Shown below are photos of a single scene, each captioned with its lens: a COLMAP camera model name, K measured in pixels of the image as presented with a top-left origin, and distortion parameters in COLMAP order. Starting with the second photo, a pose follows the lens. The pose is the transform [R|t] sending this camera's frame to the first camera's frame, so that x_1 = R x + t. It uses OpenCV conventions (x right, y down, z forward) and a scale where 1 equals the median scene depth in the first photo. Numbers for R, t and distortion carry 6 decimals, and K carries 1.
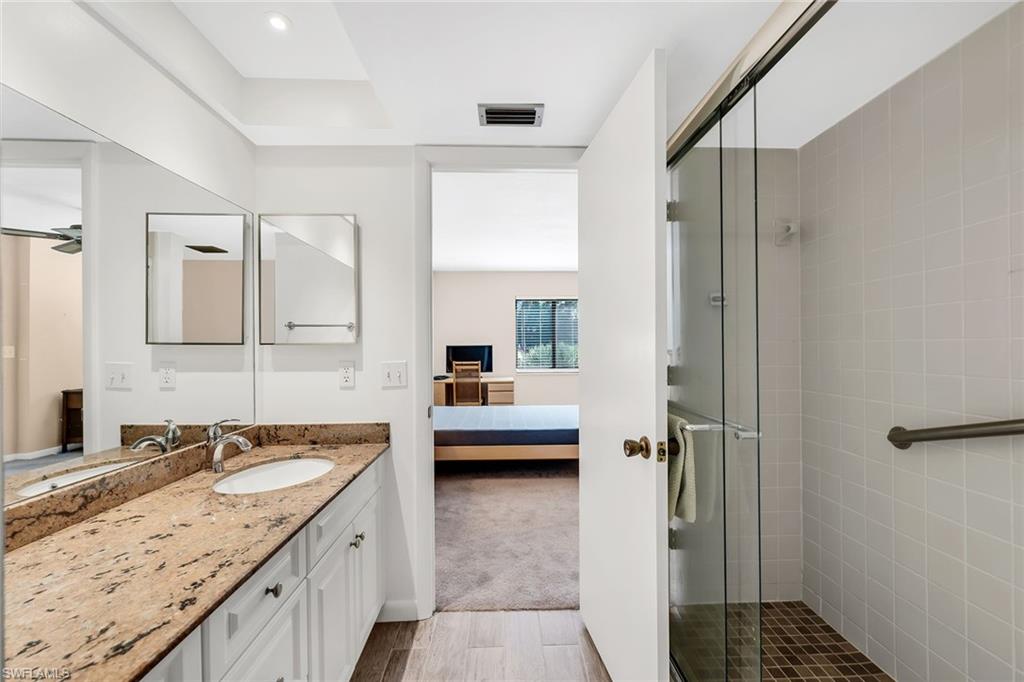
lens RADIAL K [[407.7, 0, 514.9], [0, 407.7, 343.2], [0, 0, 1]] dist [-0.002633, 0.001101]
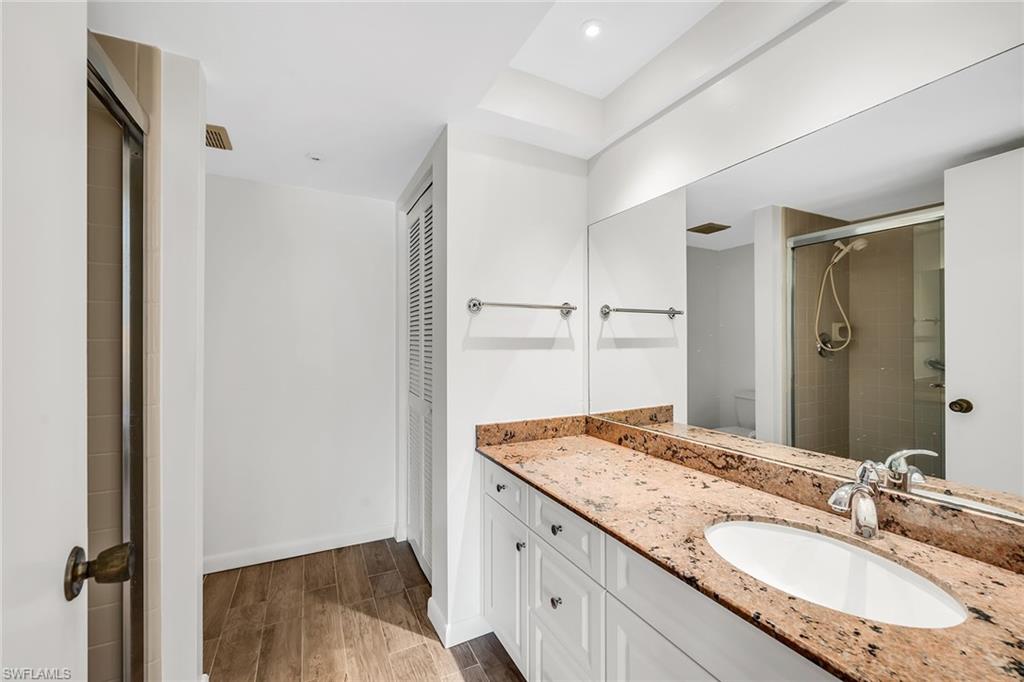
lens RADIAL K [[407.7, 0, 510.2], [0, 407.7, 342.2], [0, 0, 1]] dist [-0.002633, 0.001101]
pose [[-0.907980, 0.008597, -0.418926, 0.078749], [0.010351, 0.999945, -0.001914, 0.002524], [0.418886, -0.006074, -0.908019, 1.843036]]
